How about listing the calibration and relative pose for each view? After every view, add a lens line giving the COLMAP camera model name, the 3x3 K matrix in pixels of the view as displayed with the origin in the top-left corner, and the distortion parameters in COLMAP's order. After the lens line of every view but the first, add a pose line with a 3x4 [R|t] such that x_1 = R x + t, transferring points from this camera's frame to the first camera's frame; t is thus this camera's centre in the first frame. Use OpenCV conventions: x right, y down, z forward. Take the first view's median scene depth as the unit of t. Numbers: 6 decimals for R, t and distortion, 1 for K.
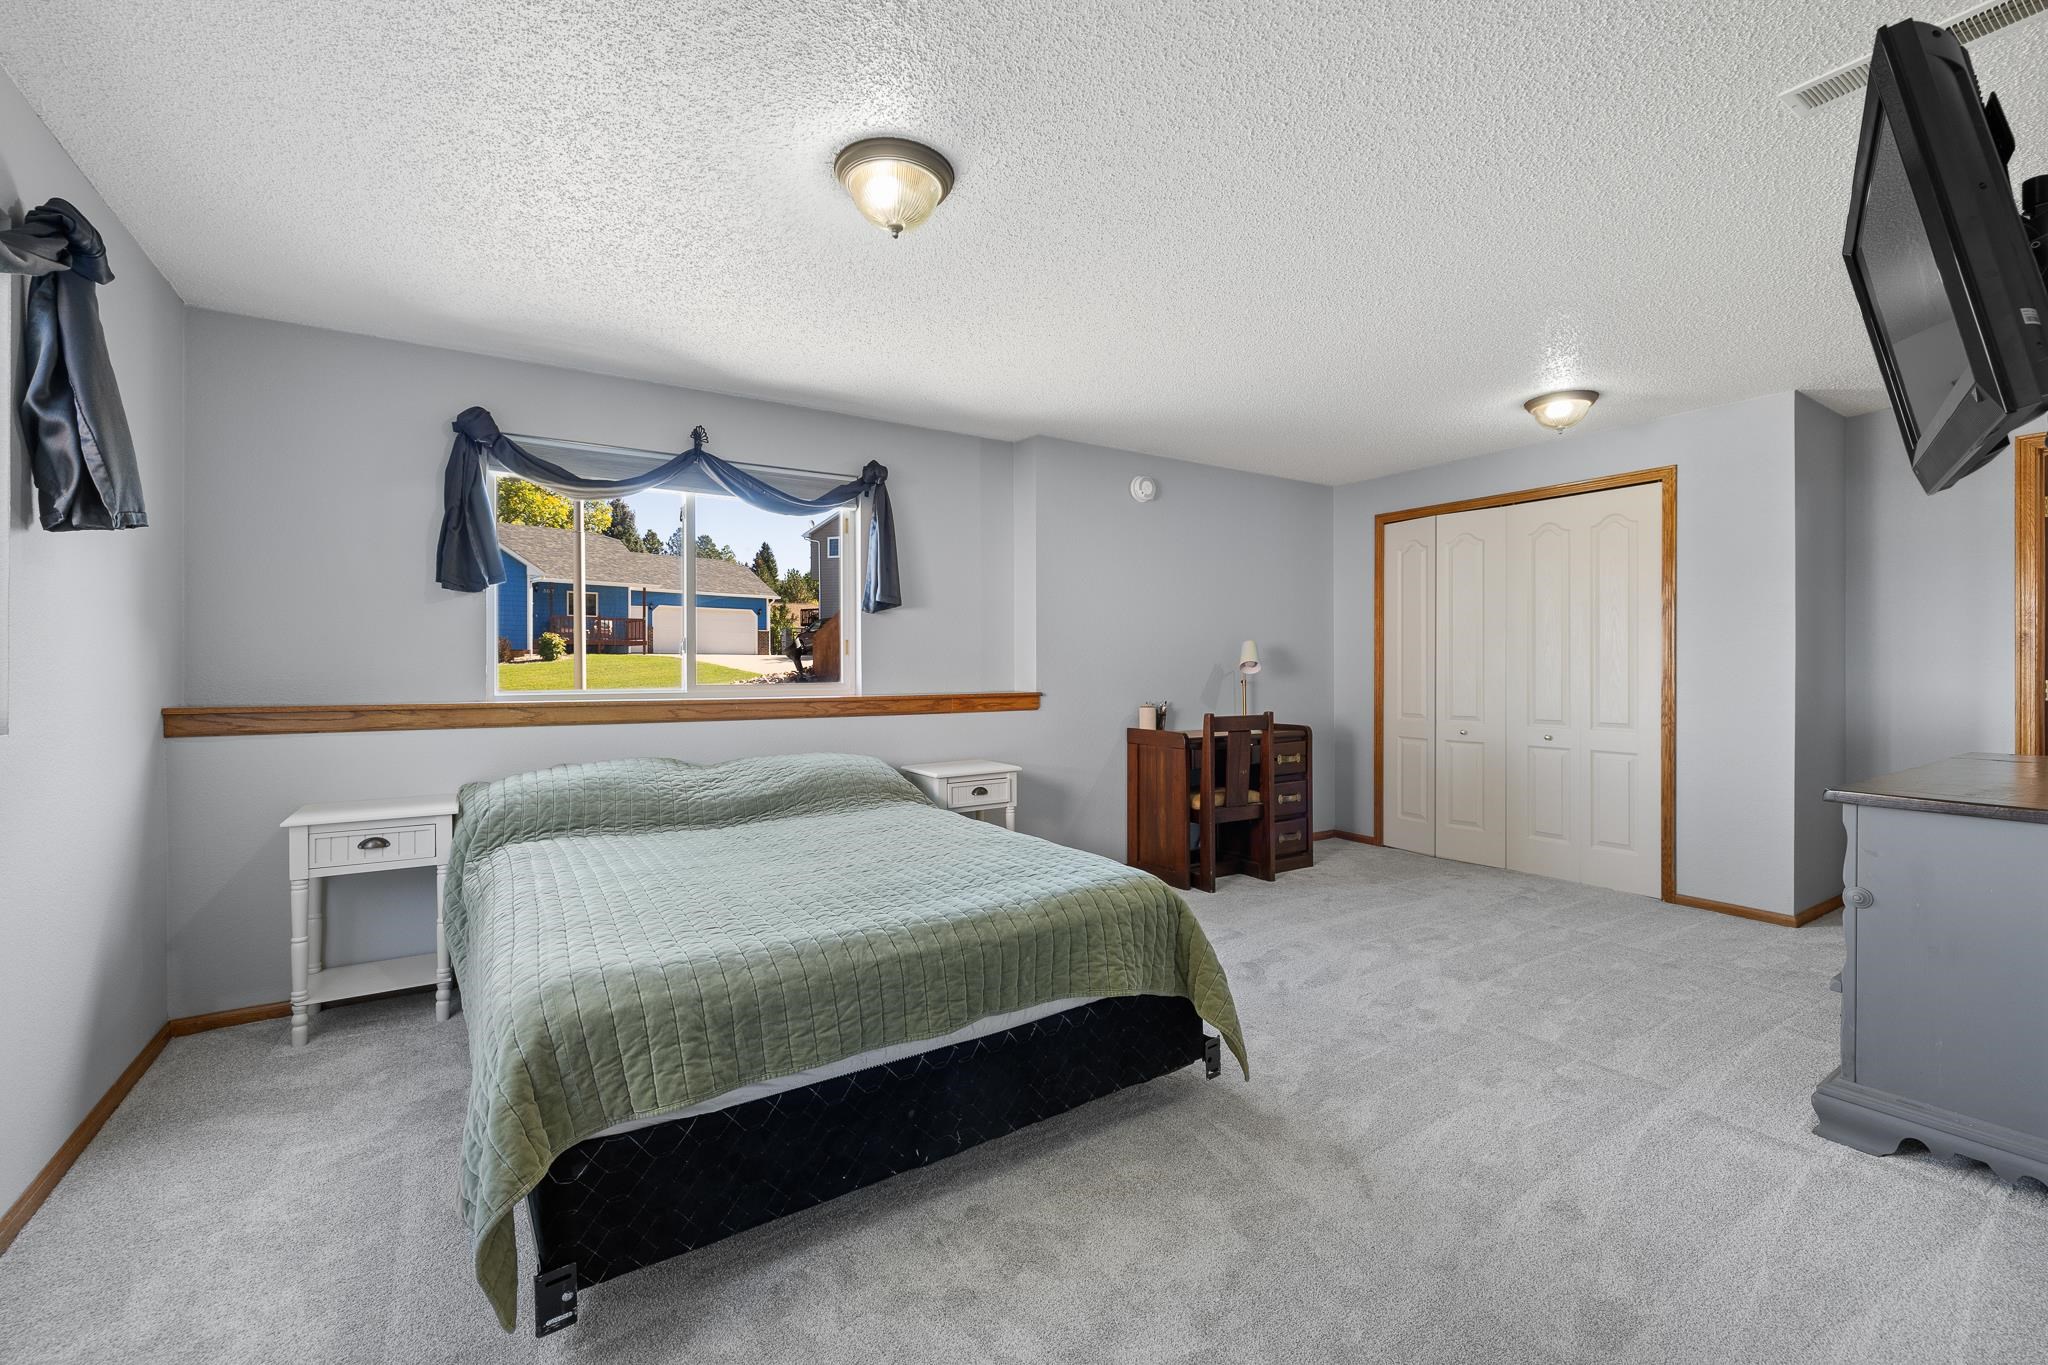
lens RADIAL K [[863.6, 0, 1027.3], [0, 863.6, 665.4], [0, 0, 1]] dist [-0.002939, -0.000031]
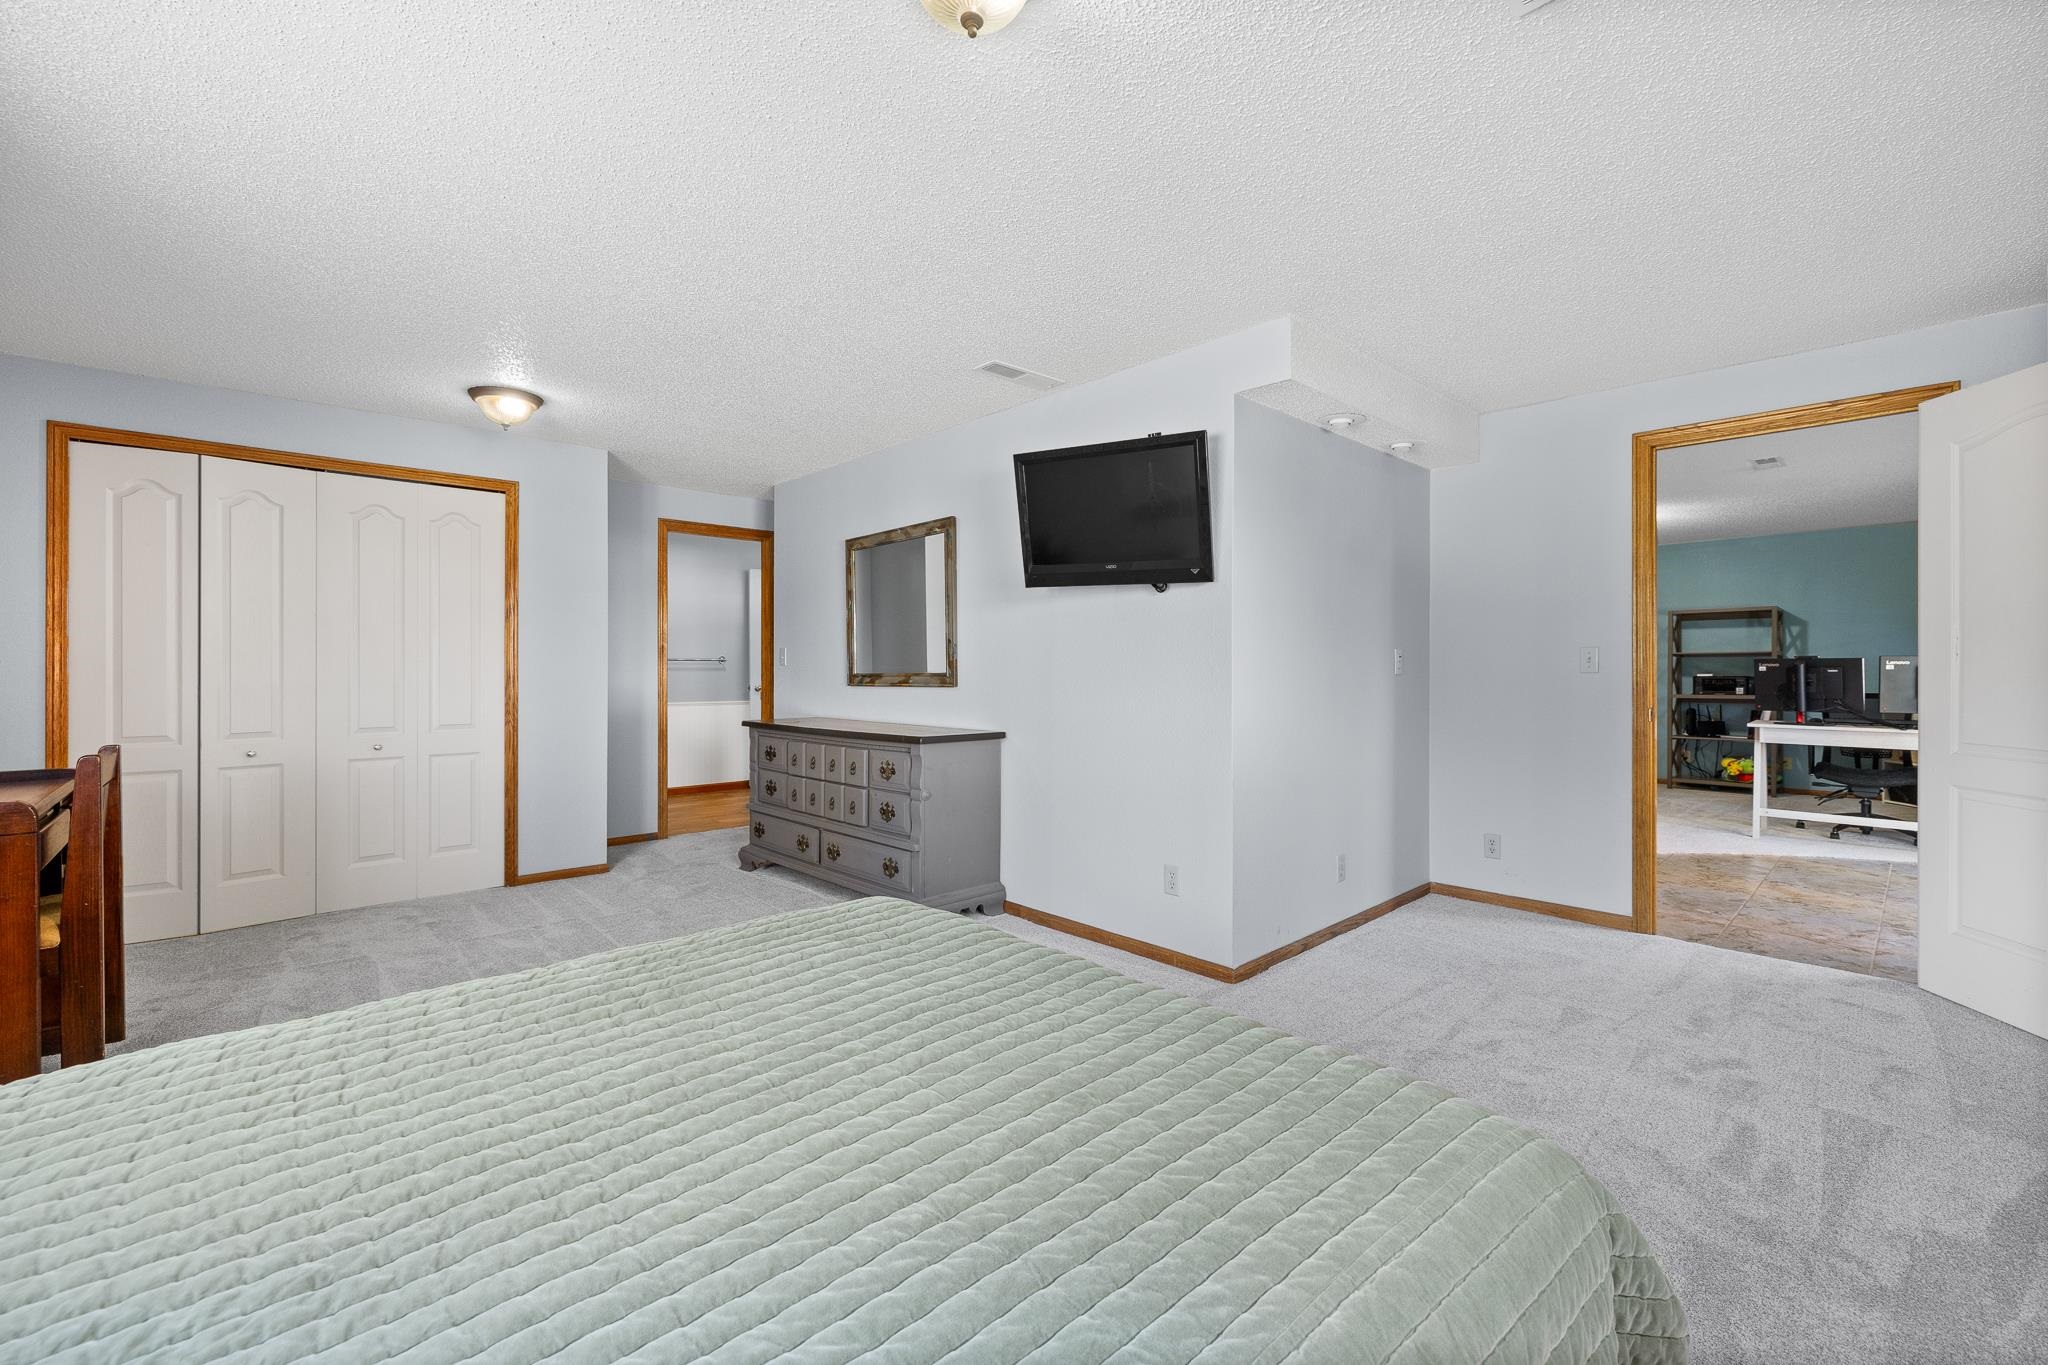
lens RADIAL K [[863.6, 0, 1027.3], [0, 863.6, 665.4], [0, 0, 1]] dist [-0.002939, -0.000031]
pose [[-0.182401, 0.004164, 0.983215, -0.431321], [-0.001500, 0.999989, -0.004514, 0.002958], [-0.983223, -0.002298, -0.182393, 0.561484]]
